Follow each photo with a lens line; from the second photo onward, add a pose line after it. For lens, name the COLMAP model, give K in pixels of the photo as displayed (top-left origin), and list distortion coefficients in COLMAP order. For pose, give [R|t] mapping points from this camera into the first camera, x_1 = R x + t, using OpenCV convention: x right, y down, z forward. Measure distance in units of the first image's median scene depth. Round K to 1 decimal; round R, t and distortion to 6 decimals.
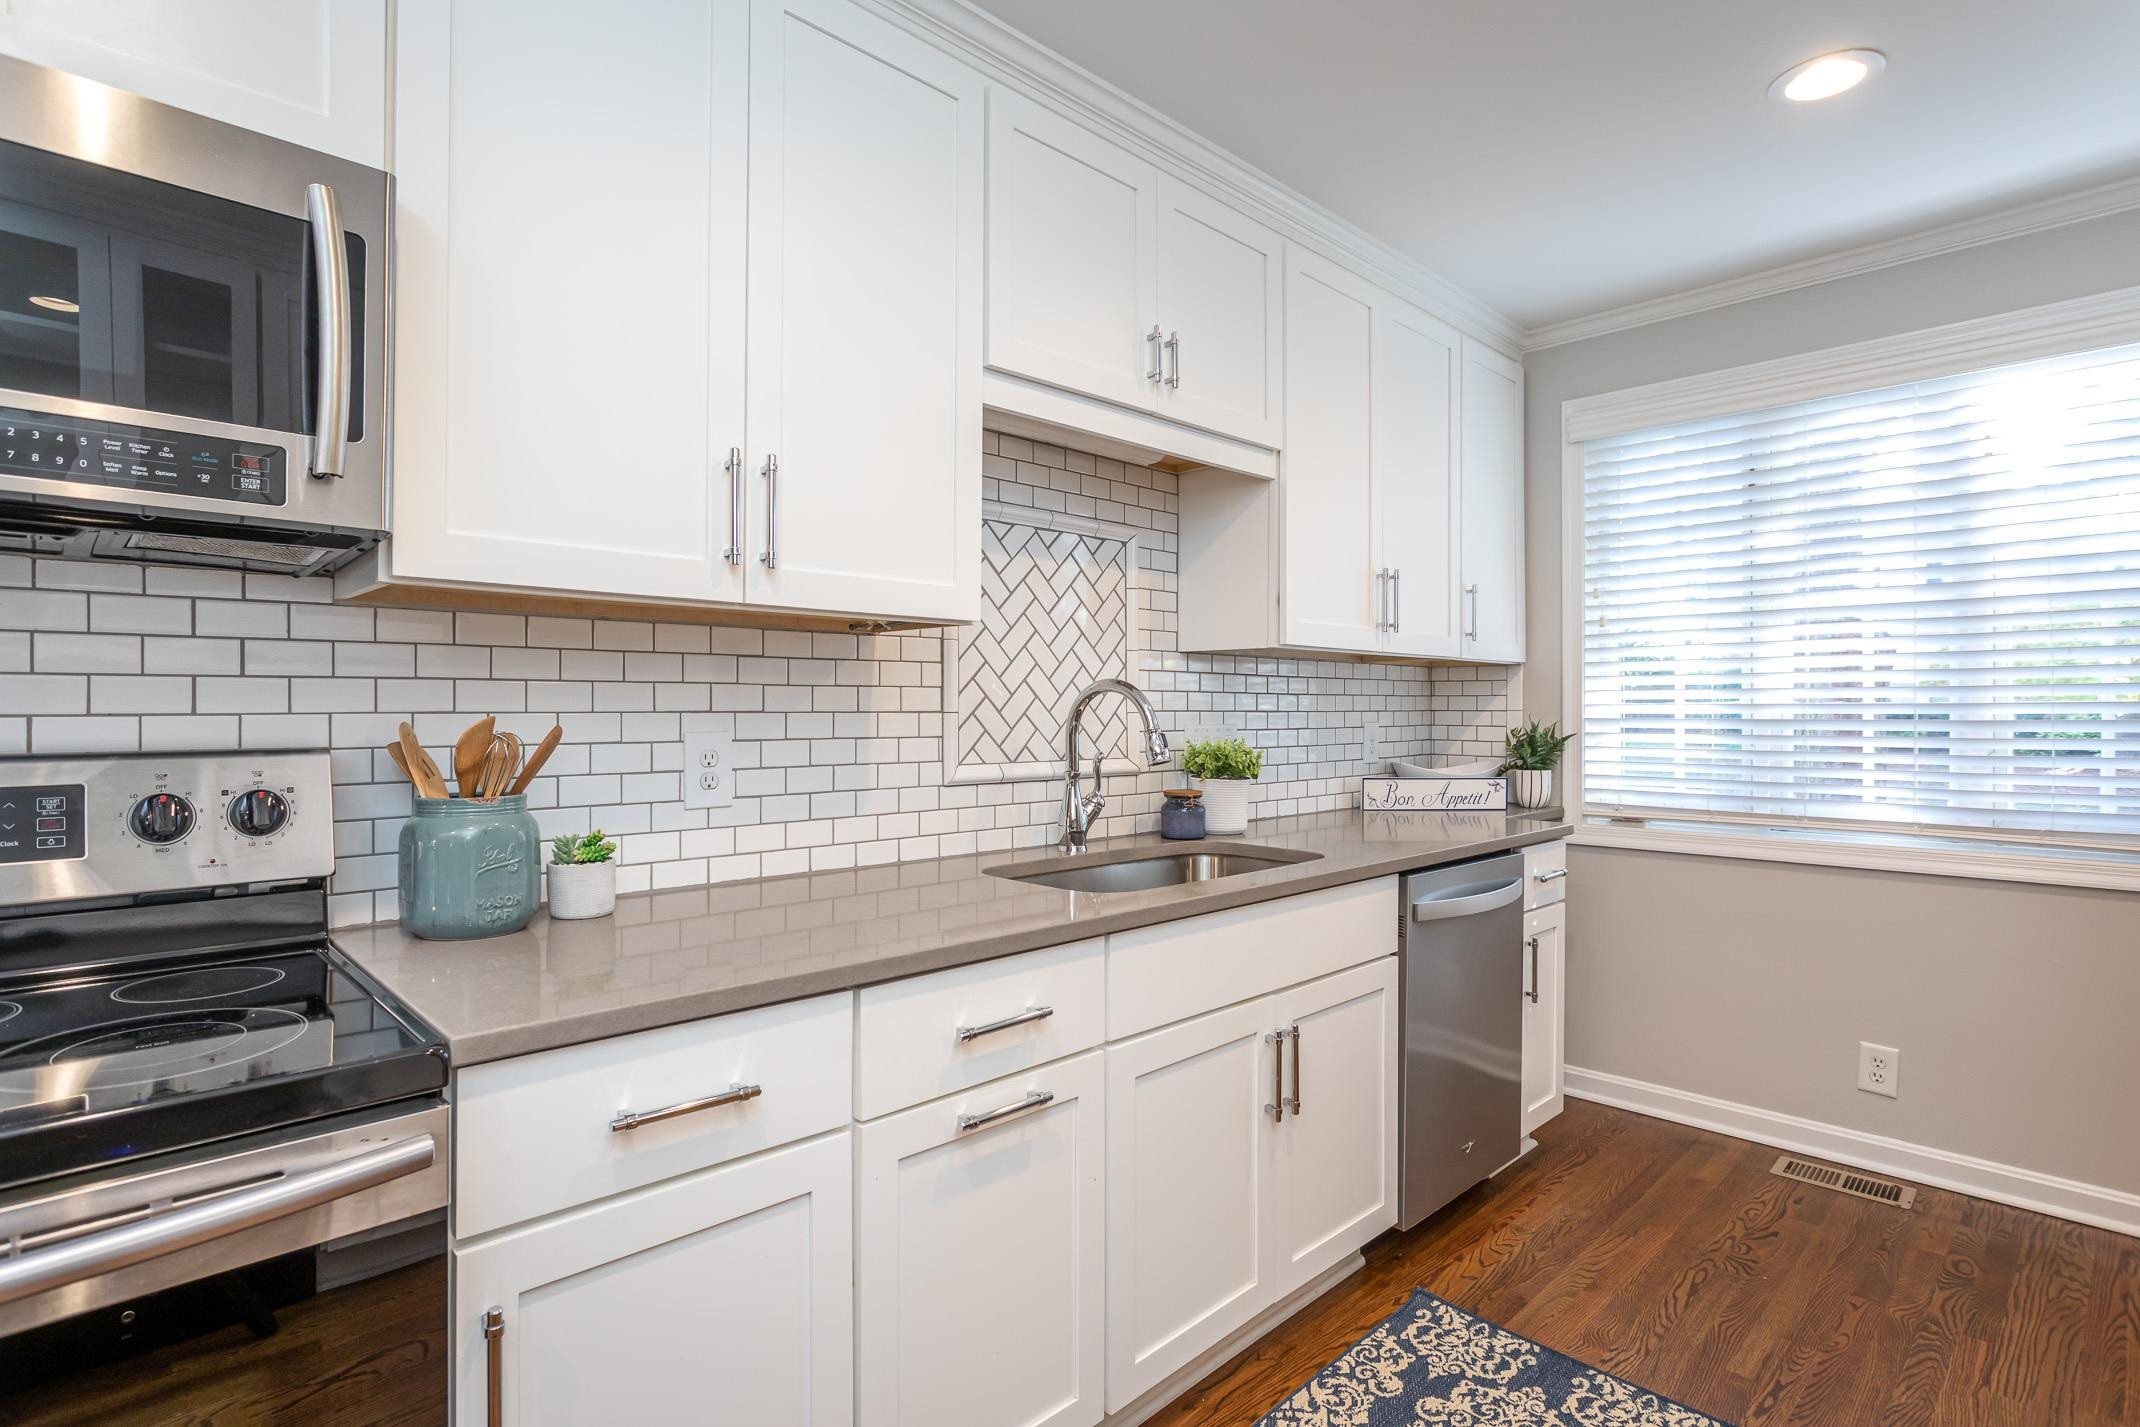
lens RADIAL K [[1037.4, 0, 1127.8], [0, 1037.4, 712.5], [0, 0, 1]] dist [-0.002702, 0.000644]
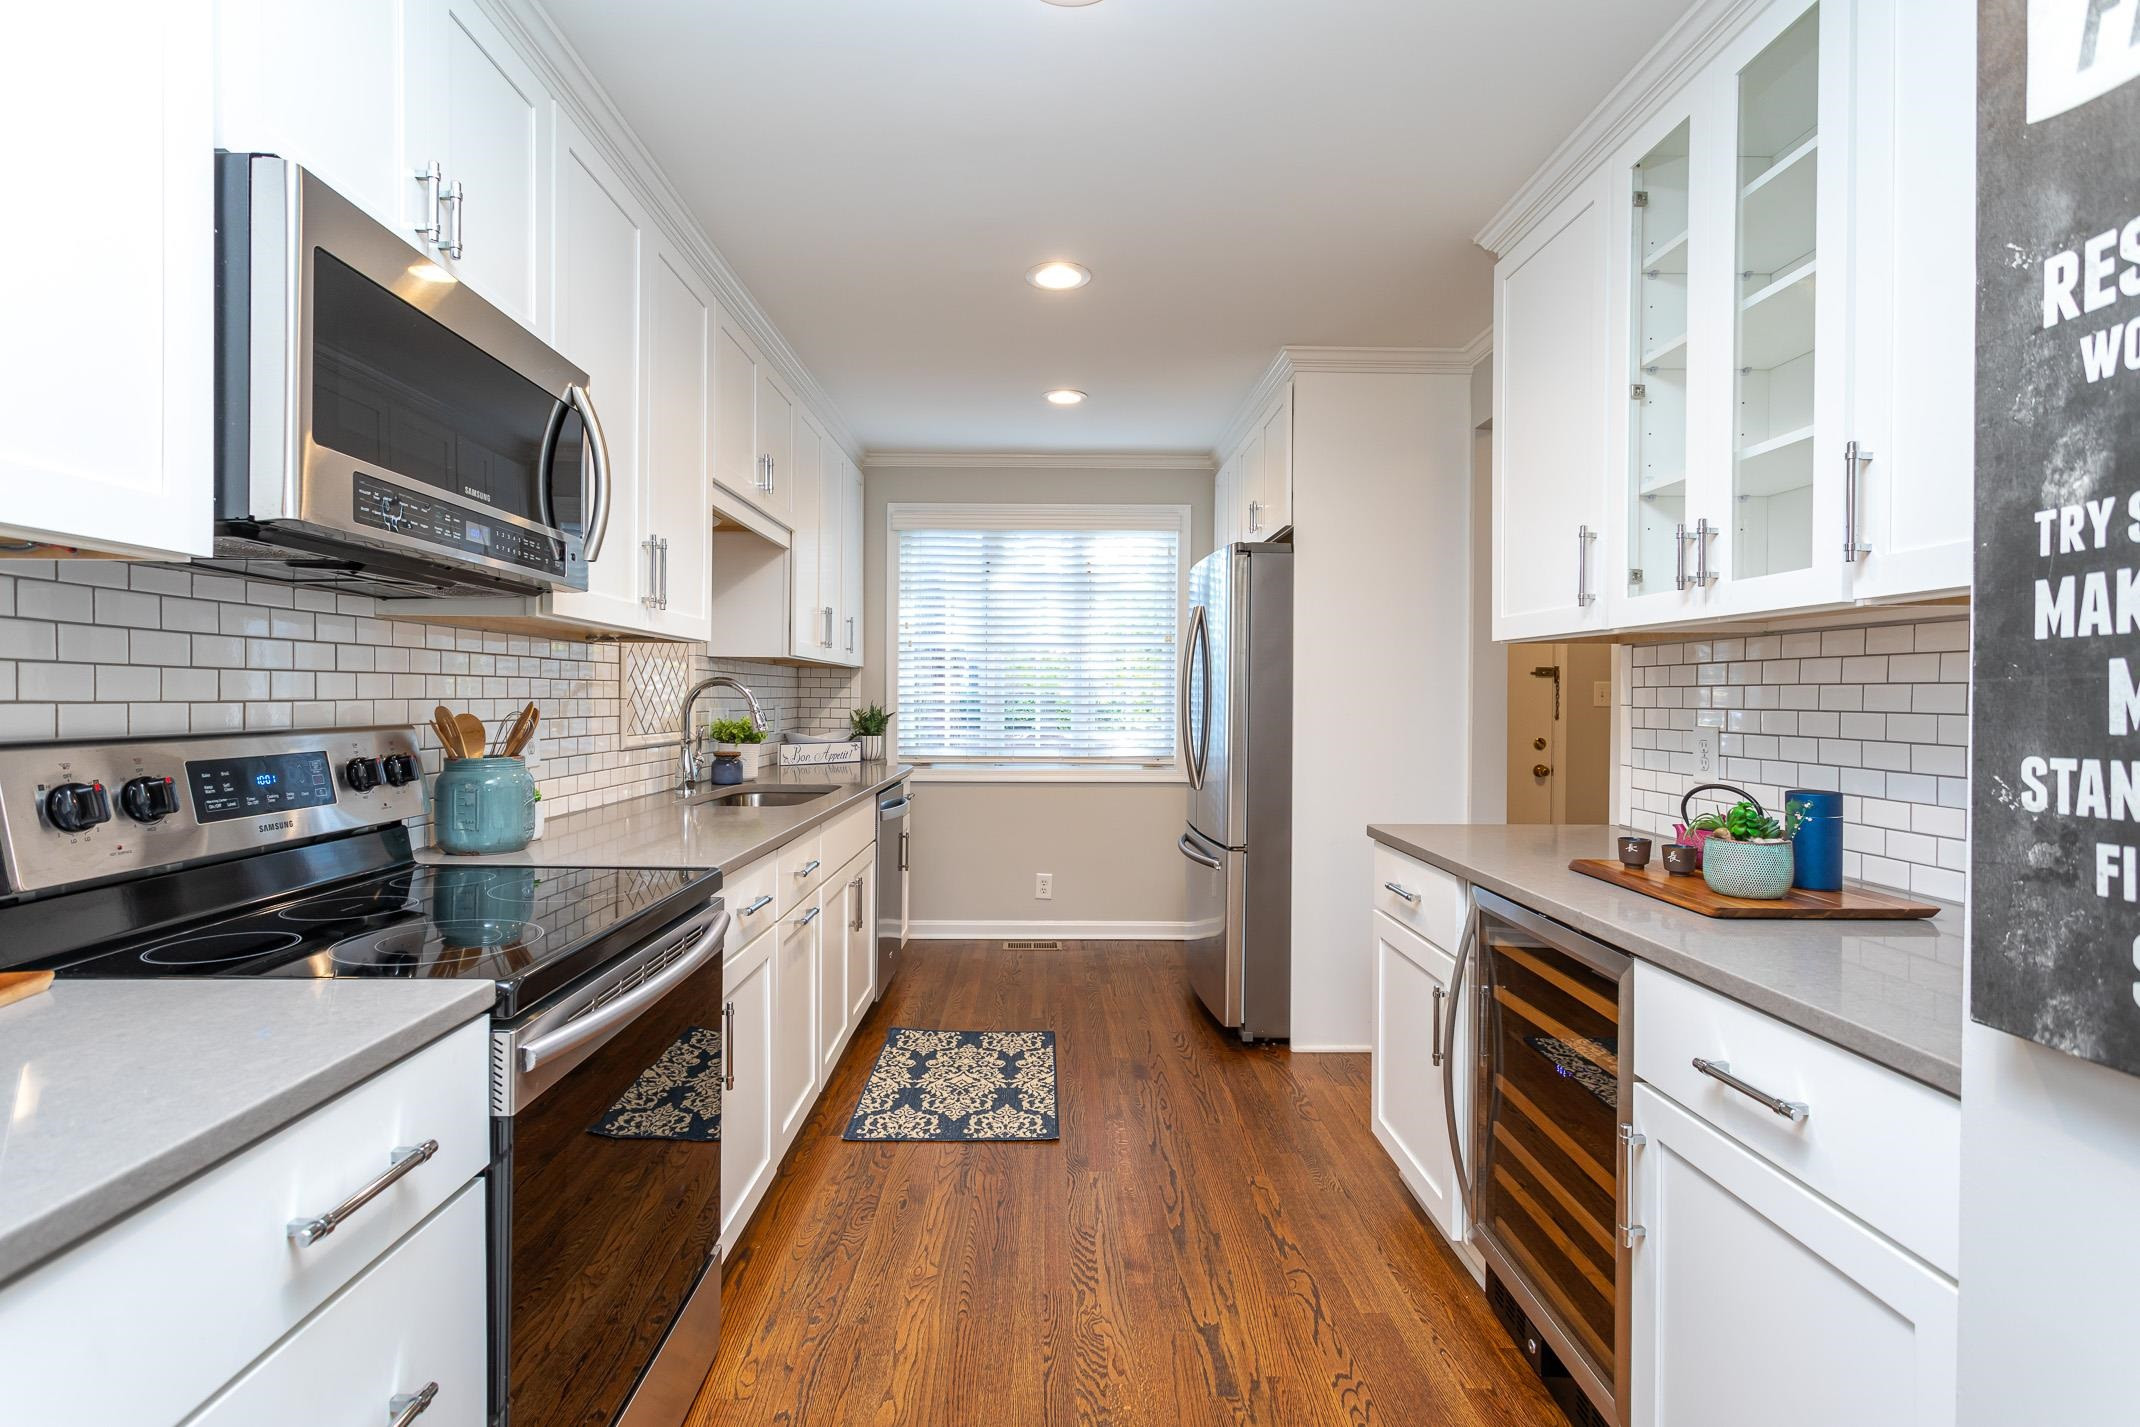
lens RADIAL K [[1037.4, 0, 1068.6], [0, 1037.4, 715.6], [0, 0, 1]] dist [-0.002702, 0.000644]
pose [[0.676162, -0.009013, 0.736698, -0.660437], [-0.004586, 0.999854, 0.016442, -0.002556], [-0.736739, -0.014496, 0.676022, -0.329113]]
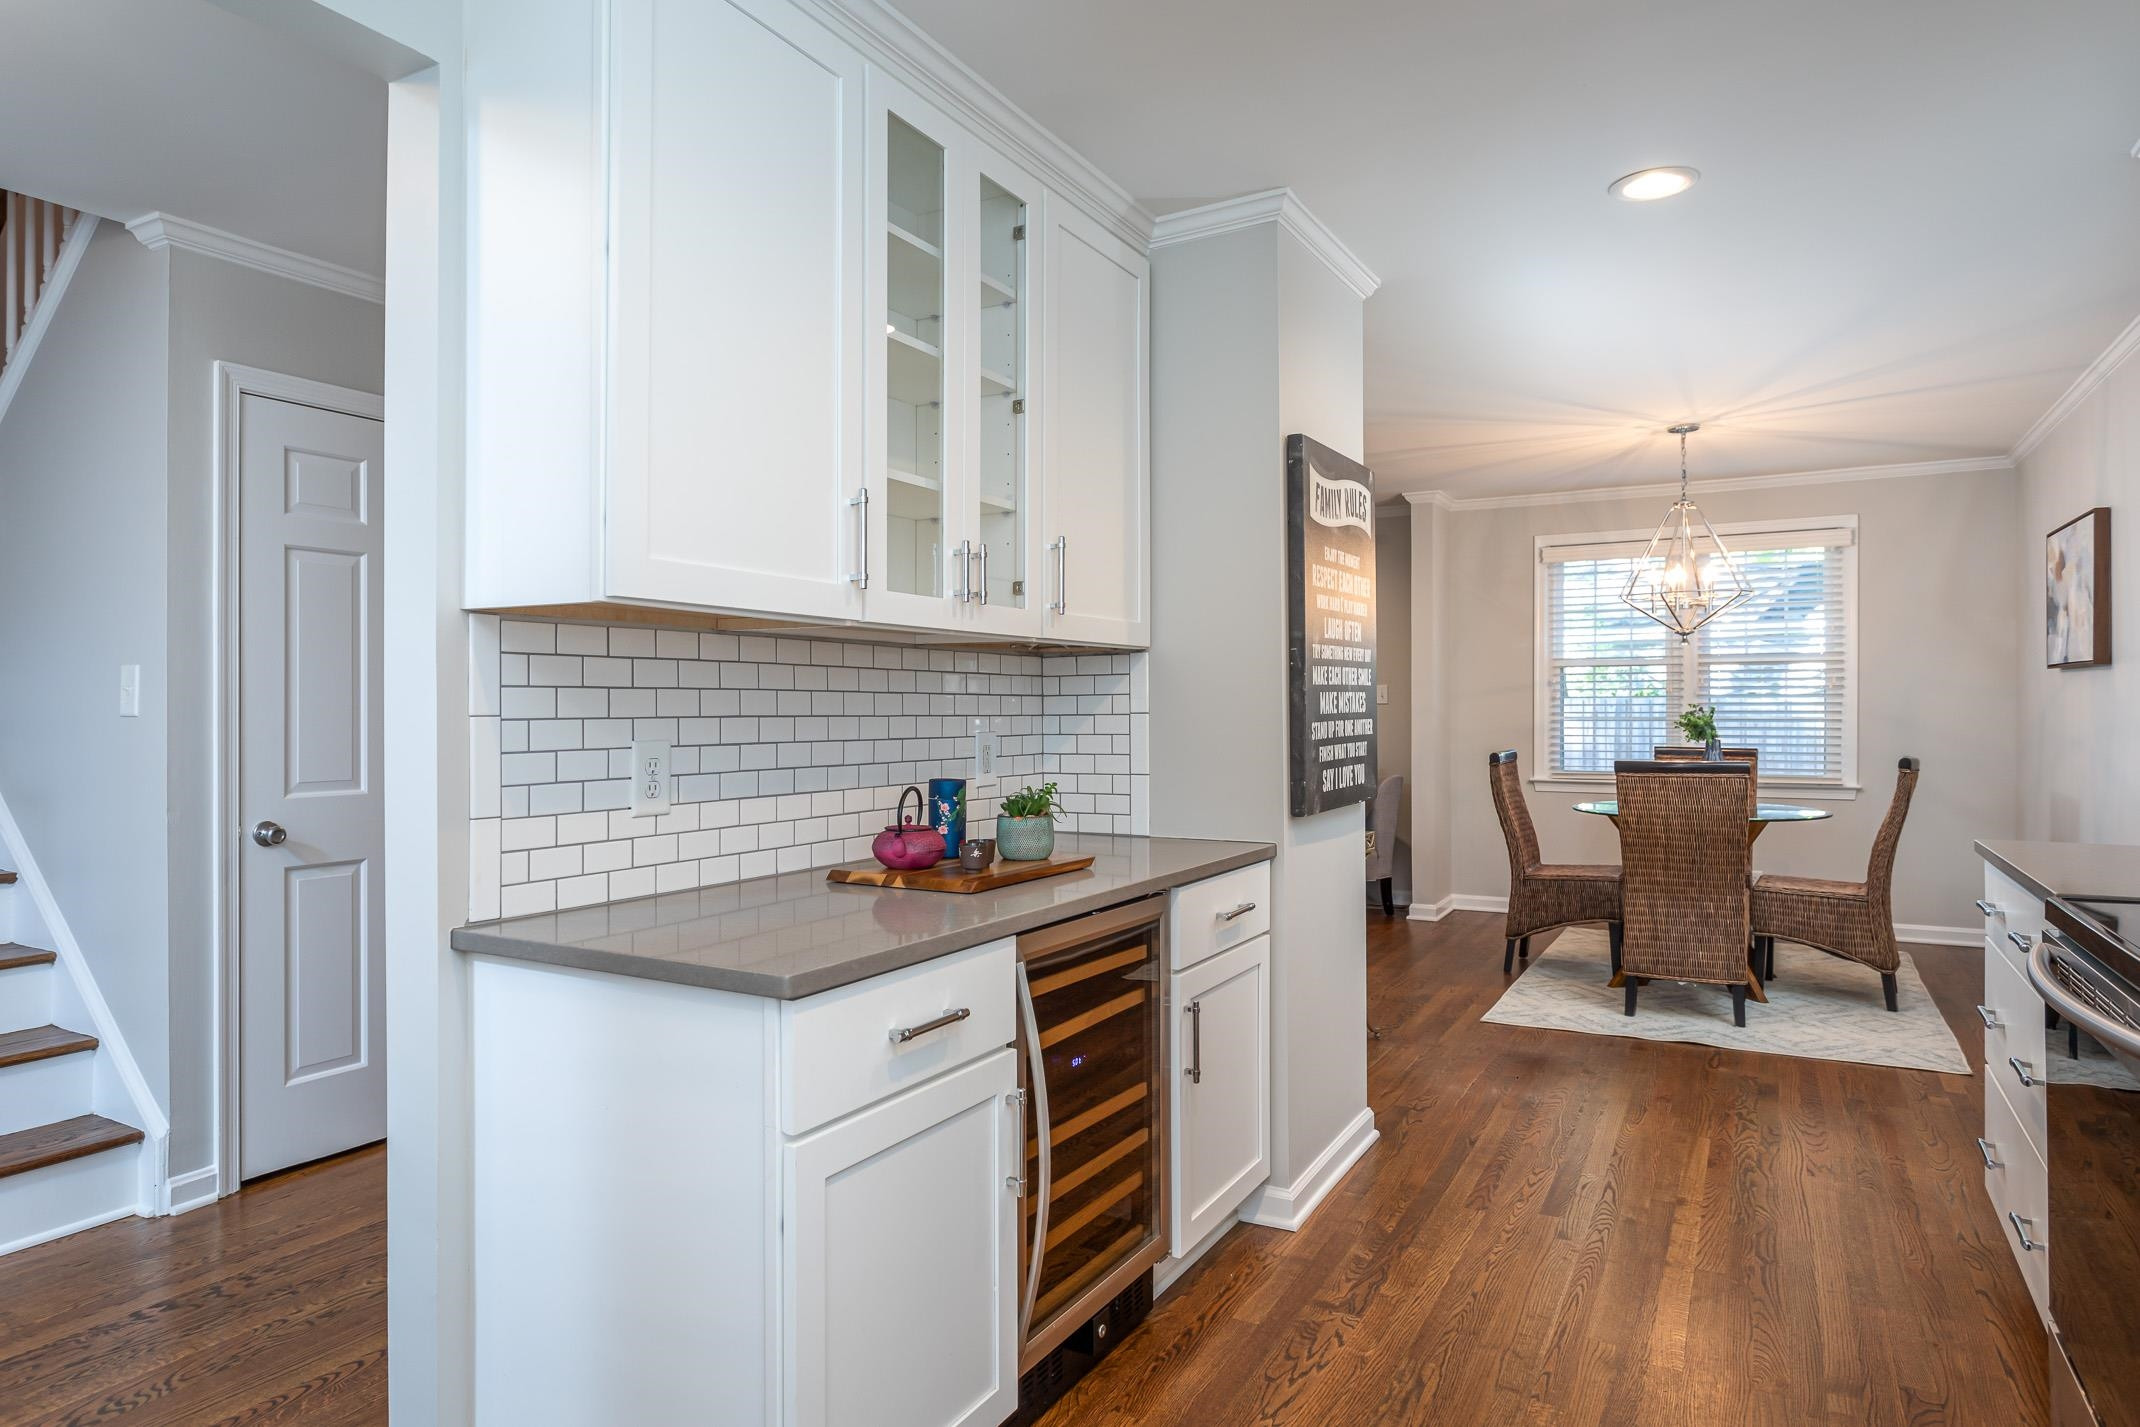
lens RADIAL K [[1266.7, 0, 1105.3], [0, 1266.7, 703.2], [0, 0, 1]] dist [-0.004171, -0.000215]
pose [[-0.949978, -0.000564, -0.312315, 0.420220], [-0.000508, 1.000000, -0.000260, -0.006012], [0.312315, -0.000088, -0.949979, 0.839692]]
